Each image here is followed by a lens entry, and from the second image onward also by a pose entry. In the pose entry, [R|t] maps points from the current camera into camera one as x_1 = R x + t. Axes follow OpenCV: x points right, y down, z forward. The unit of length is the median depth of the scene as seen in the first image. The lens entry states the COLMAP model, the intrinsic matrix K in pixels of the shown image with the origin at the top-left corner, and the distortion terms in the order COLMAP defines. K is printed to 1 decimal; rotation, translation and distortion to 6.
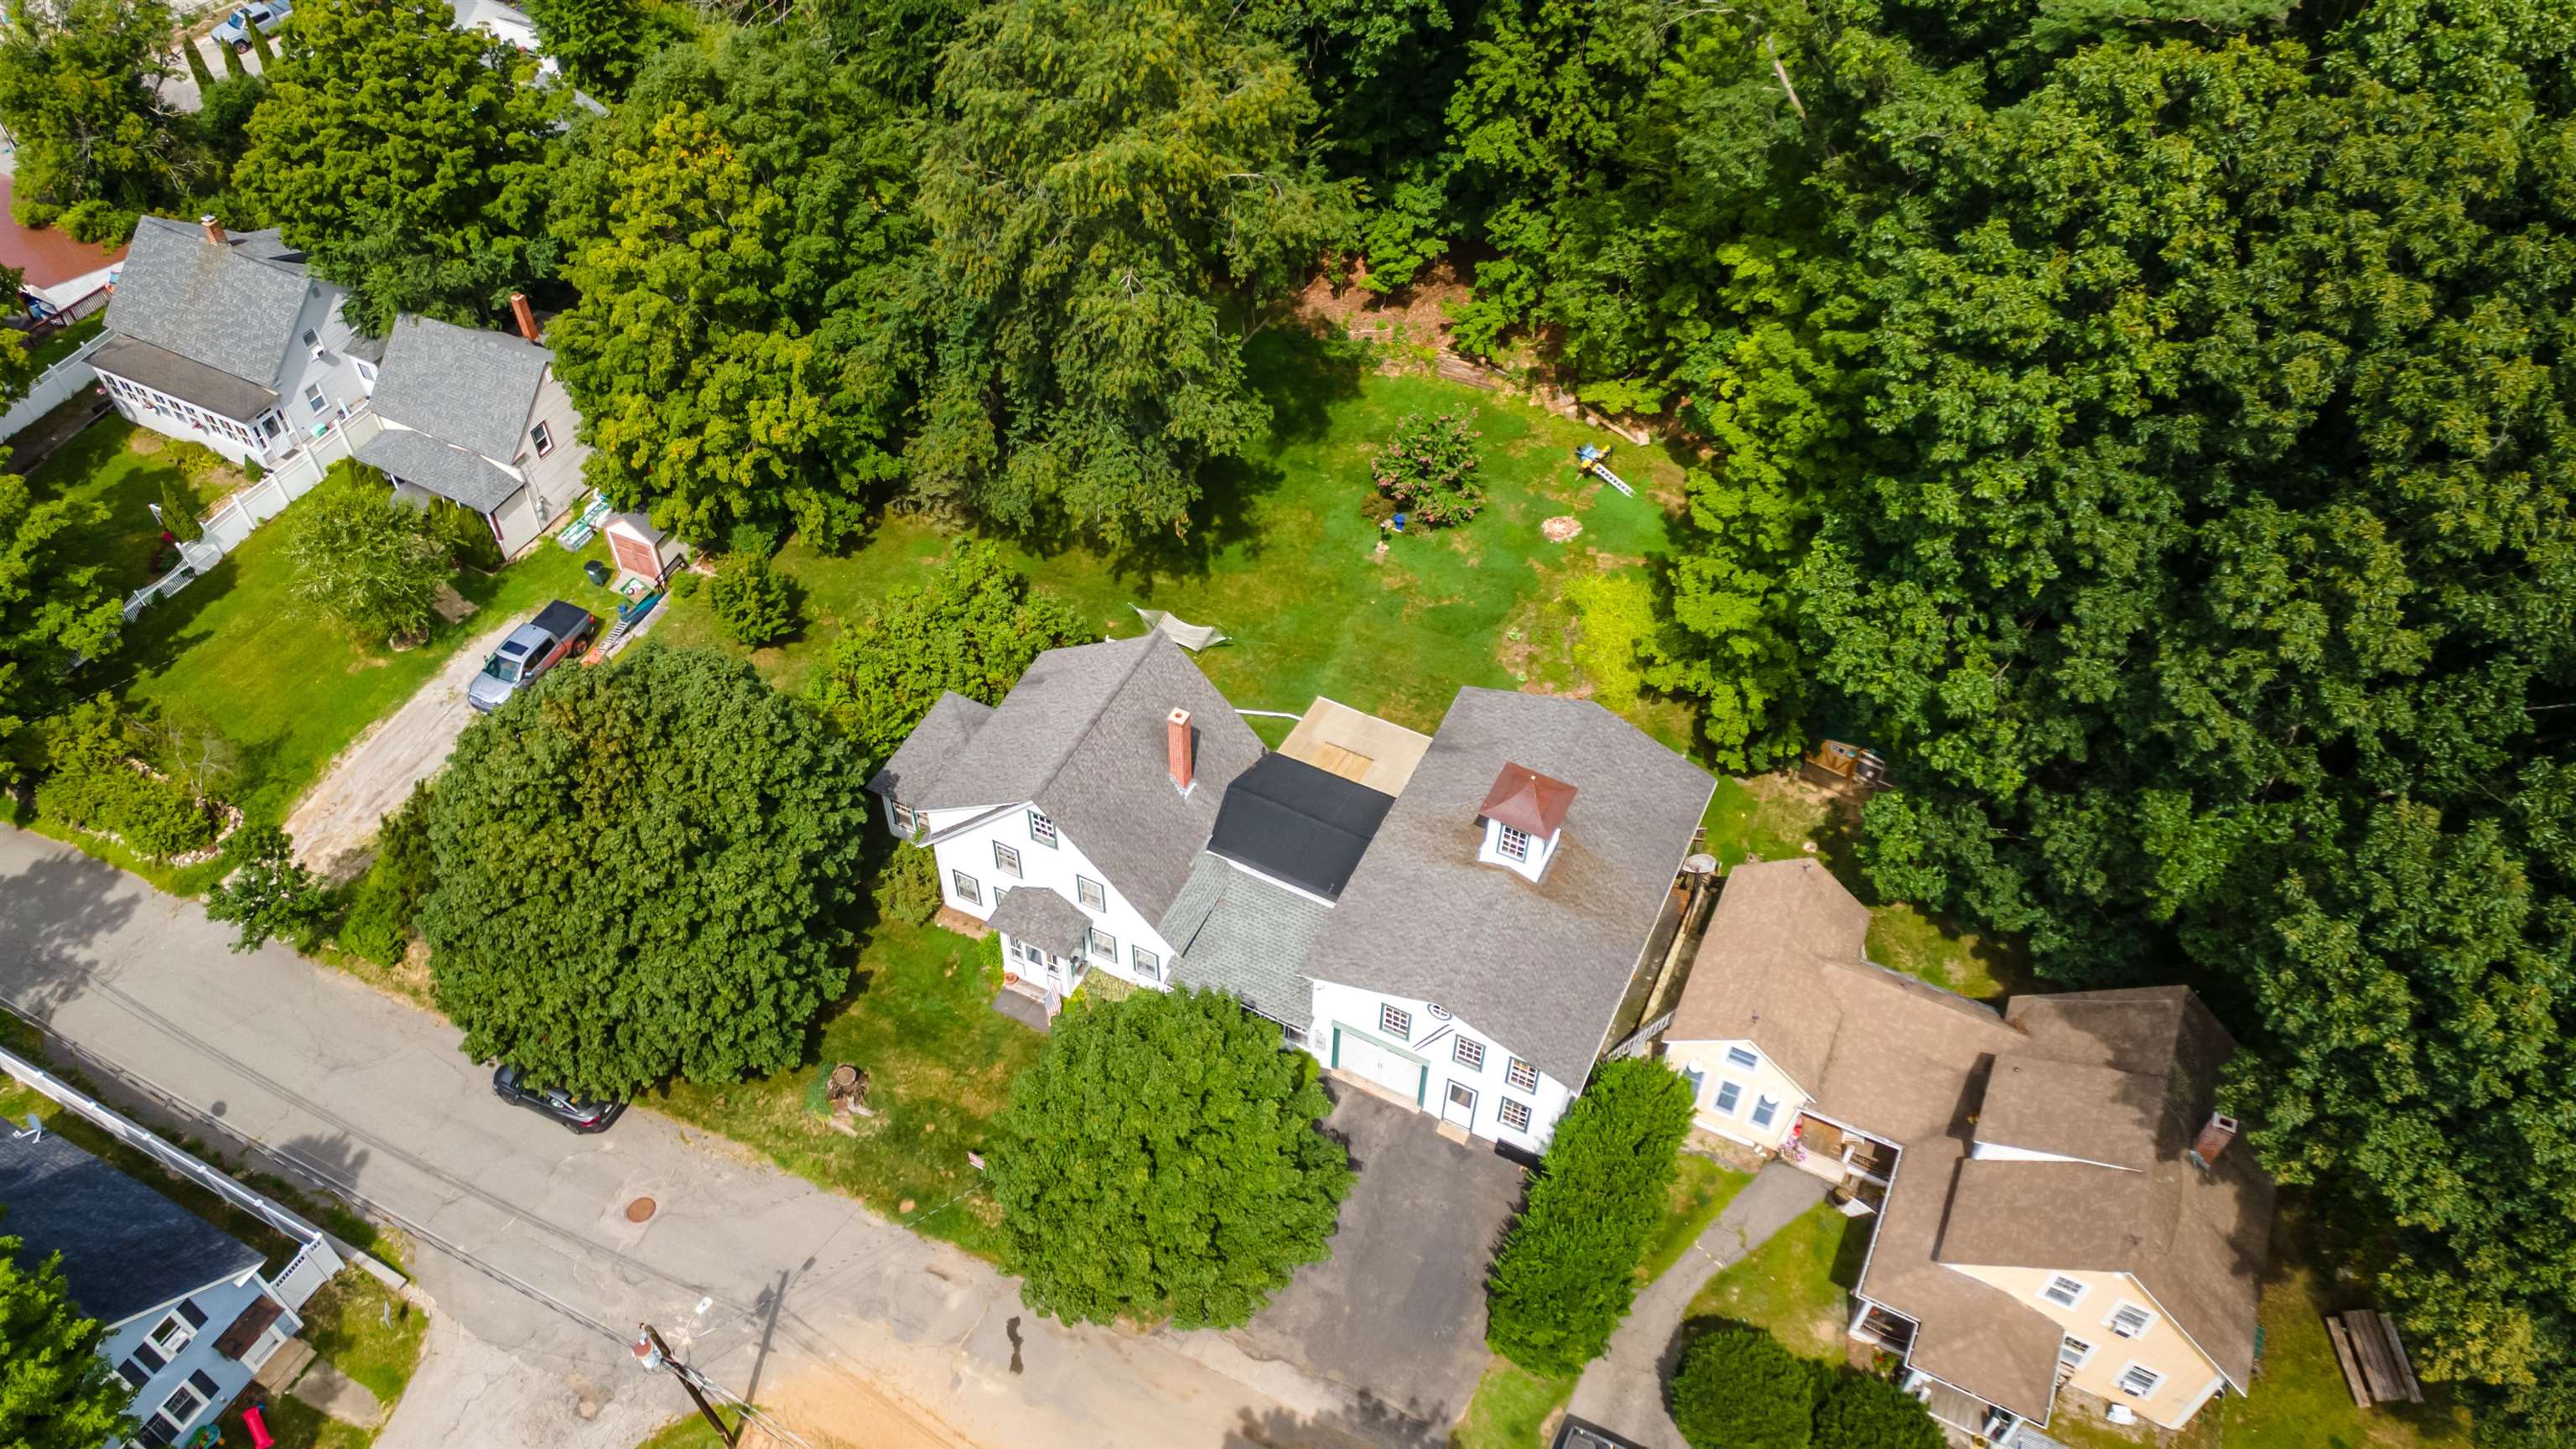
lens RADIAL K [[1812.8, 0, 1288.0], [0, 1812.8, 724.5], [0, 0, 1]] dist [0.034530, 0.003521]
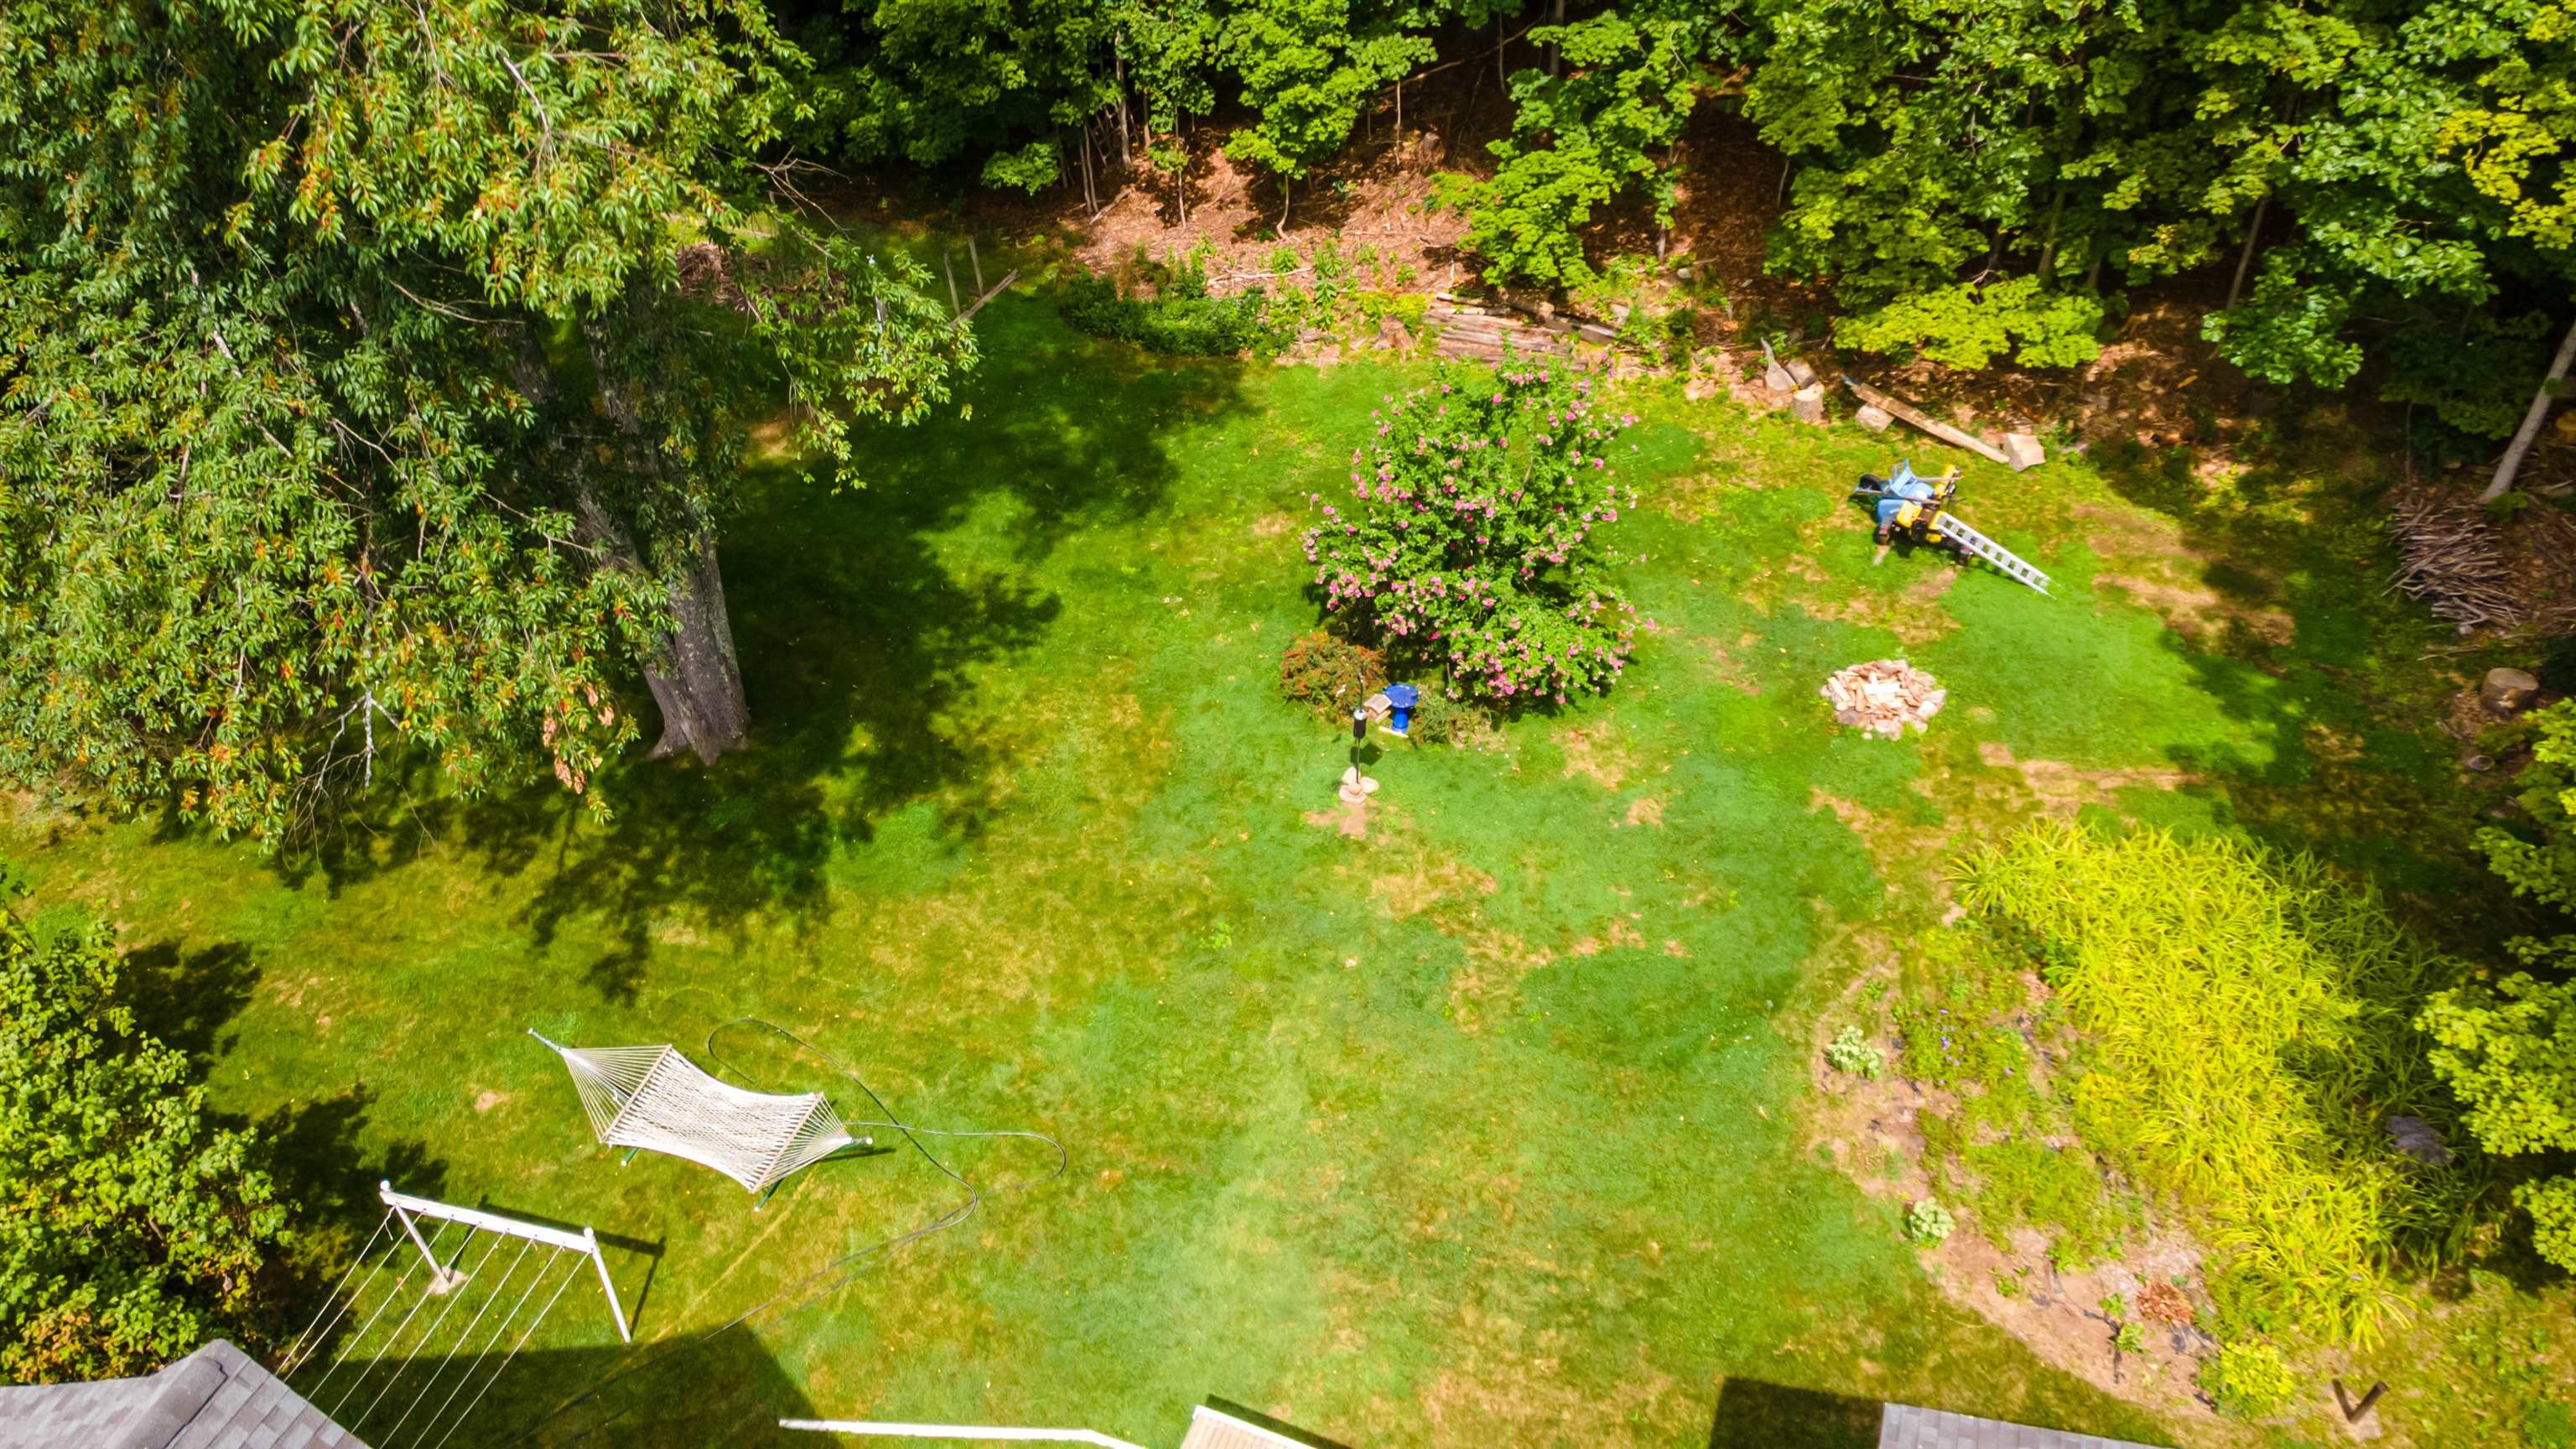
lens RADIAL K [[1812.8, 0, 1288.0], [0, 1812.8, 724.5], [0, 0, 1]] dist [0.034530, 0.003521]
pose [[0.994706, -0.062138, 0.081851, 0.012733], [0.072992, 0.987863, -0.137105, -0.061852], [-0.072339, 0.142354, 0.987169, 0.647112]]
